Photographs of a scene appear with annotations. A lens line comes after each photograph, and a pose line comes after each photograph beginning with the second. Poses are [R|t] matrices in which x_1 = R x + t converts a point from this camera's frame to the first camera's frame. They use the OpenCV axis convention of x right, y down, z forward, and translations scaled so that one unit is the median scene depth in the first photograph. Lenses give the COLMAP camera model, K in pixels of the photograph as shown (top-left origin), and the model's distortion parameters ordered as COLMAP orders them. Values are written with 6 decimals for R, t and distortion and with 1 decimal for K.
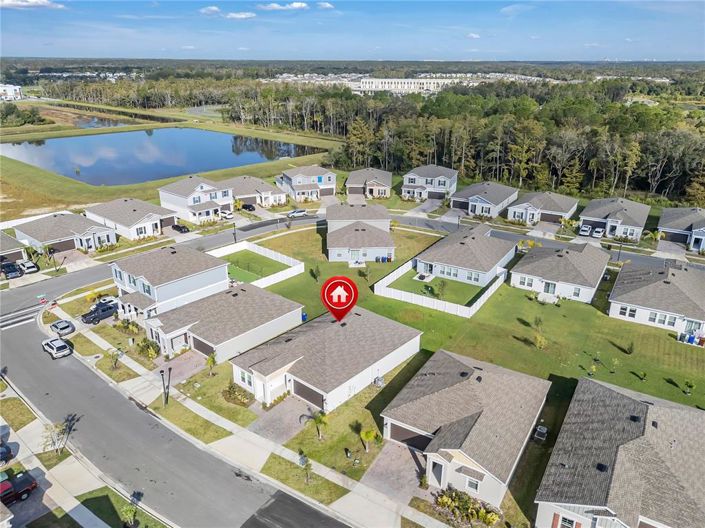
lens RADIAL K [[522.7, 0, 352.5], [0, 522.7, 264.0], [0, 0, 1]] dist [0.079744, -0.095668]
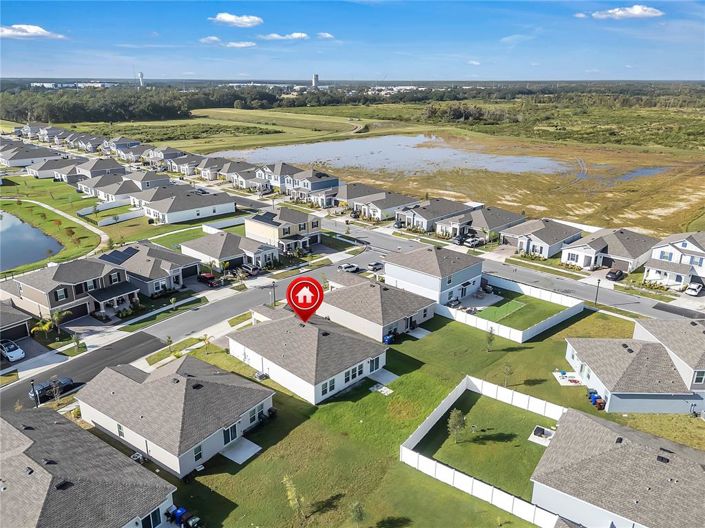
lens RADIAL K [[524.8, 0, 351.6], [0, 524.8, 267.0], [0, 0, 1]] dist [0.083315, -0.098482]
pose [[-0.059118, 0.325178, -0.943803, 0.573763], [-0.363562, 0.873510, 0.323732, -0.225322], [0.929692, 0.362269, 0.066582, 0.591963]]
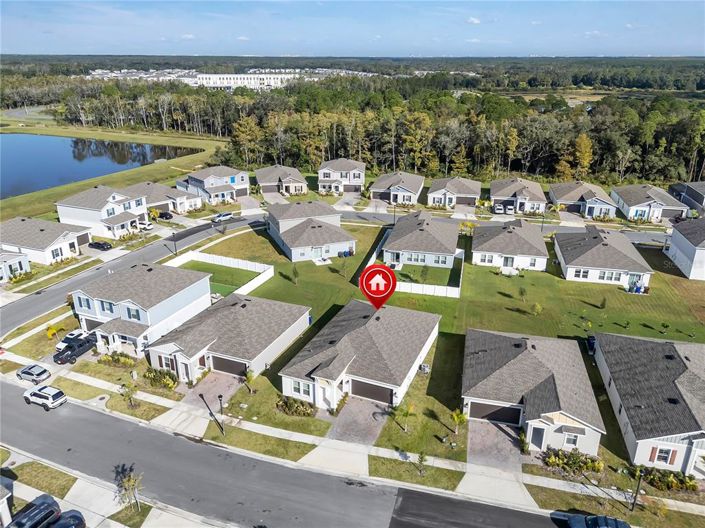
lens RADIAL K [[524.8, 0, 351.6], [0, 524.8, 267.0], [0, 0, 1]] dist [0.083315, -0.098482]
pose [[0.950271, -0.117393, 0.288451, -0.207322], [0.114297, 0.993063, 0.027613, -0.009504], [-0.289692, 0.006729, 0.957096, 0.032223]]
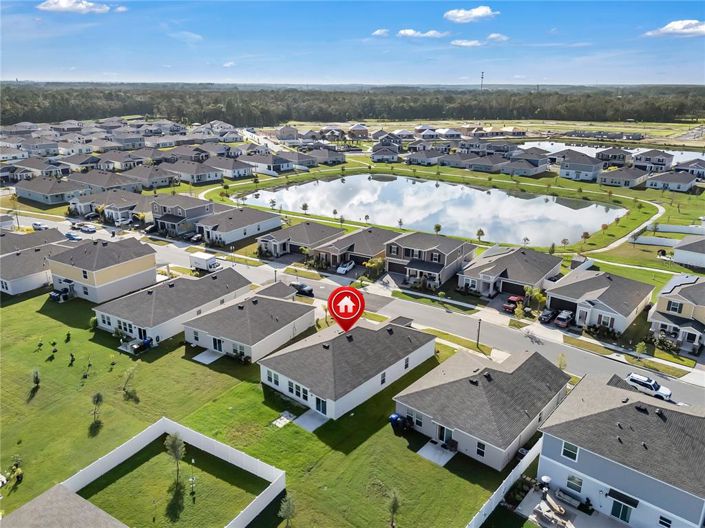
lens RADIAL K [[524.8, 0, 351.6], [0, 524.8, 267.0], [0, 0, 1]] dist [0.083315, -0.098482]
pose [[-0.999911, -0.009380, -0.009458, -0.016990], [-0.013268, 0.764319, 0.644702, -0.396029], [0.001181, 0.644770, -0.764376, 1.034142]]
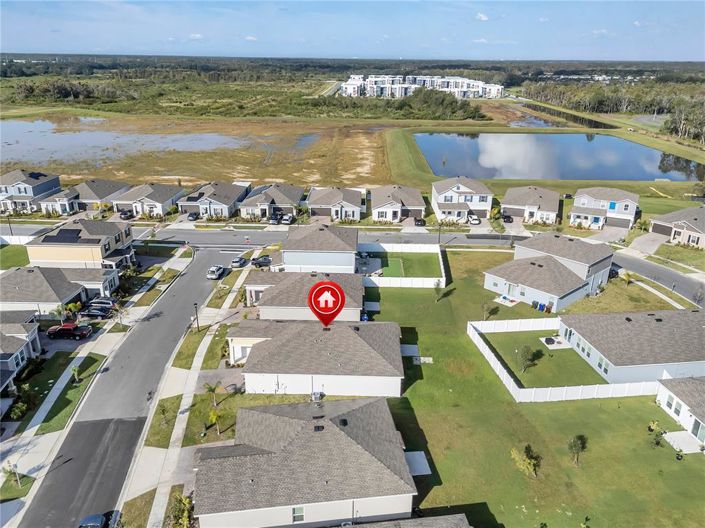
lens RADIAL K [[530.8, 0, 348.6], [0, 530.8, 262.7], [0, 0, 1]] dist [0.082196, -0.089130]
pose [[0.633112, 0.275923, -0.723212, 0.417045], [-0.285068, 0.951756, 0.113565, -0.076417], [0.719656, 0.134265, 0.681225, 0.204118]]
